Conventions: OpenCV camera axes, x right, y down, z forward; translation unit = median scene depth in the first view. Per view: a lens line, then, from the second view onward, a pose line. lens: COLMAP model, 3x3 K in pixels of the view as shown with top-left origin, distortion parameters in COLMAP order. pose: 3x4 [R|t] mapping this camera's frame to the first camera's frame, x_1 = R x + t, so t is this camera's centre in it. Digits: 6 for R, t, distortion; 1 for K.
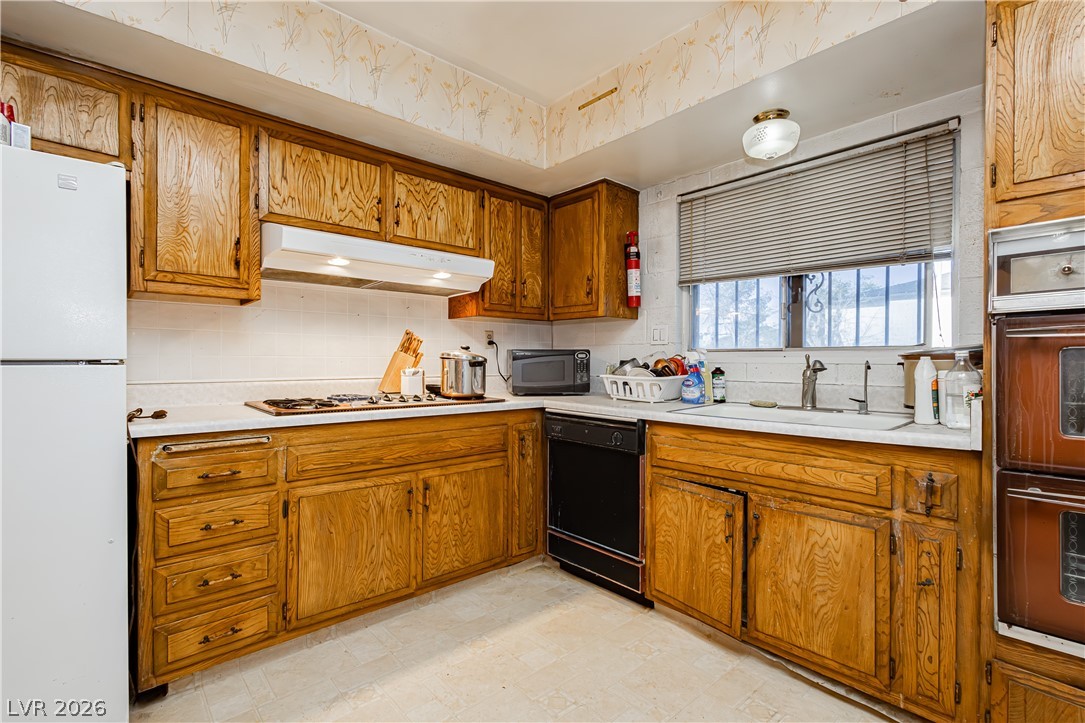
lens RADIAL K [[498.3, 0, 514.8], [0, 498.3, 368.2], [0, 0, 1]] dist [0.001498, 0.000381]
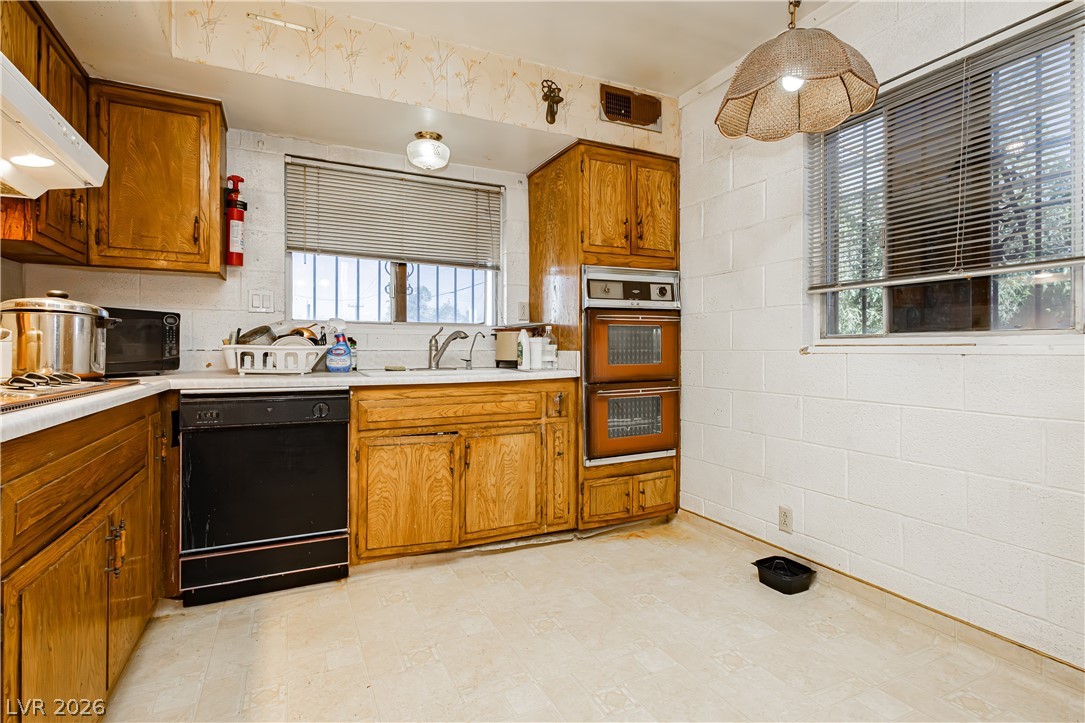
lens RADIAL K [[536.2, 0, 546.6], [0, 536.2, 355.1], [0, 0, 1]] dist [-0.001561, -0.000437]
pose [[0.253508, -0.010368, 0.967278, -0.735869], [0.012887, 0.999890, 0.007340, 0.041486], [-0.967248, 0.010604, 0.253613, 0.384005]]
